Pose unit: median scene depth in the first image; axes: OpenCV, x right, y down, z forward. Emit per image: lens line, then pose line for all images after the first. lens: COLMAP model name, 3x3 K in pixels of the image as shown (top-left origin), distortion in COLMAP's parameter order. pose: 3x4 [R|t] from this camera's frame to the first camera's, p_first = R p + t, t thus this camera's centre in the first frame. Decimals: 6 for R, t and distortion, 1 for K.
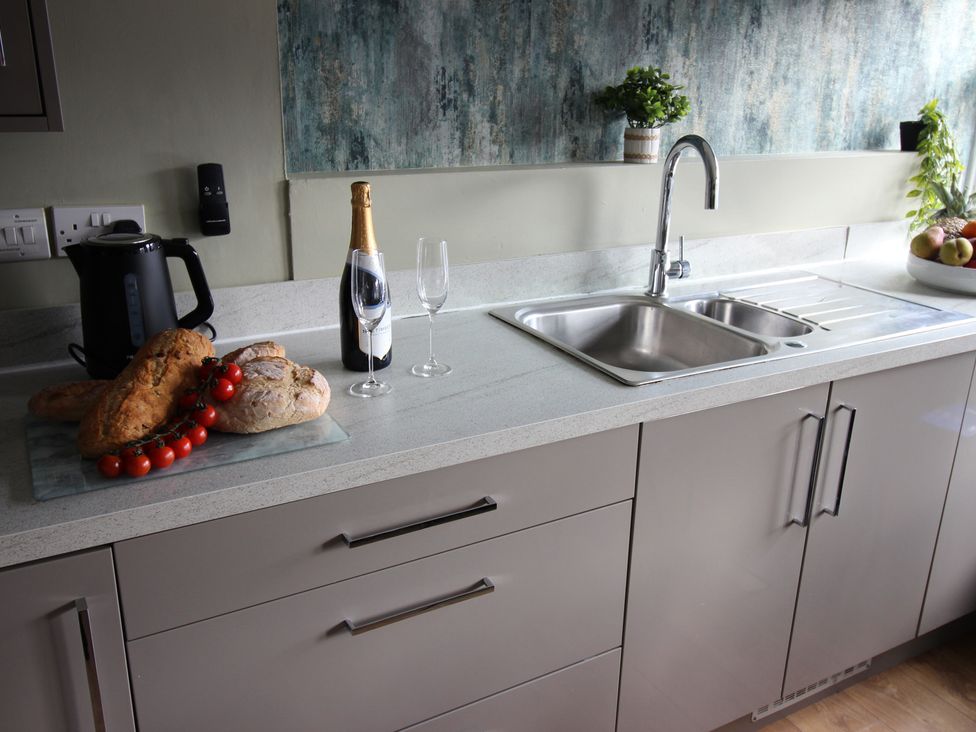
lens RADIAL K [[884.0, 0, 488.0], [0, 884.0, 366.0], [0, 0, 1]] dist [-0.006237, 0.007687]
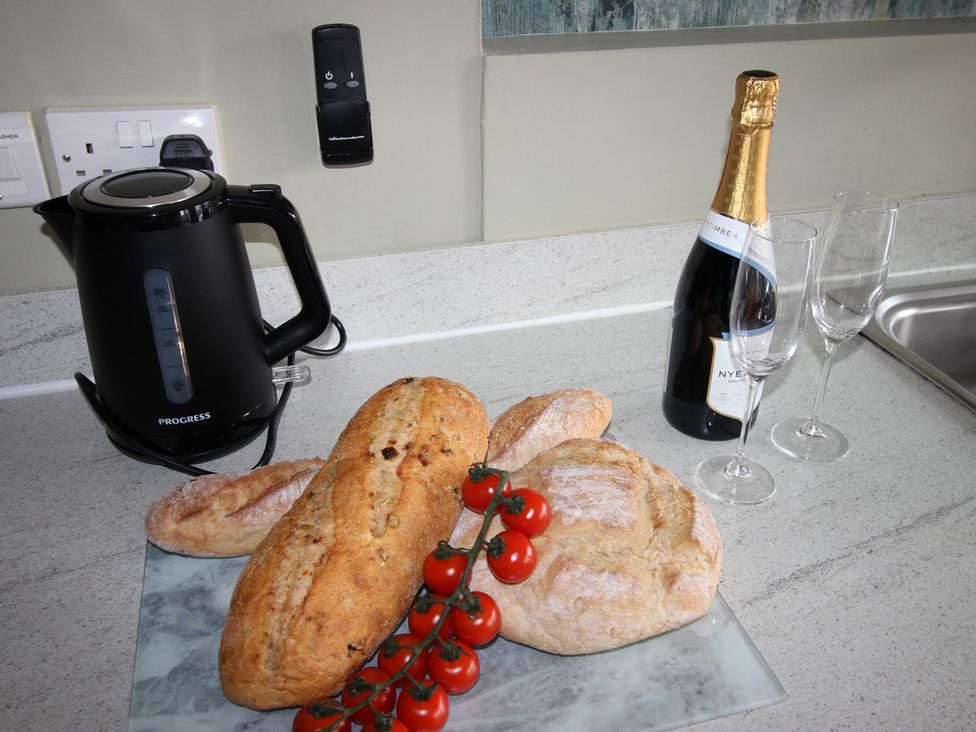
lens RADIAL K [[884.0, 0, 488.0], [0, 884.0, 366.0], [0, 0, 1]] dist [-0.006237, 0.007687]
pose [[0.974914, 0.101322, -0.198185, -0.105652], [-0.060953, 0.977877, 0.200101, -0.140794], [0.214075, -0.183001, 0.959522, 0.482433]]
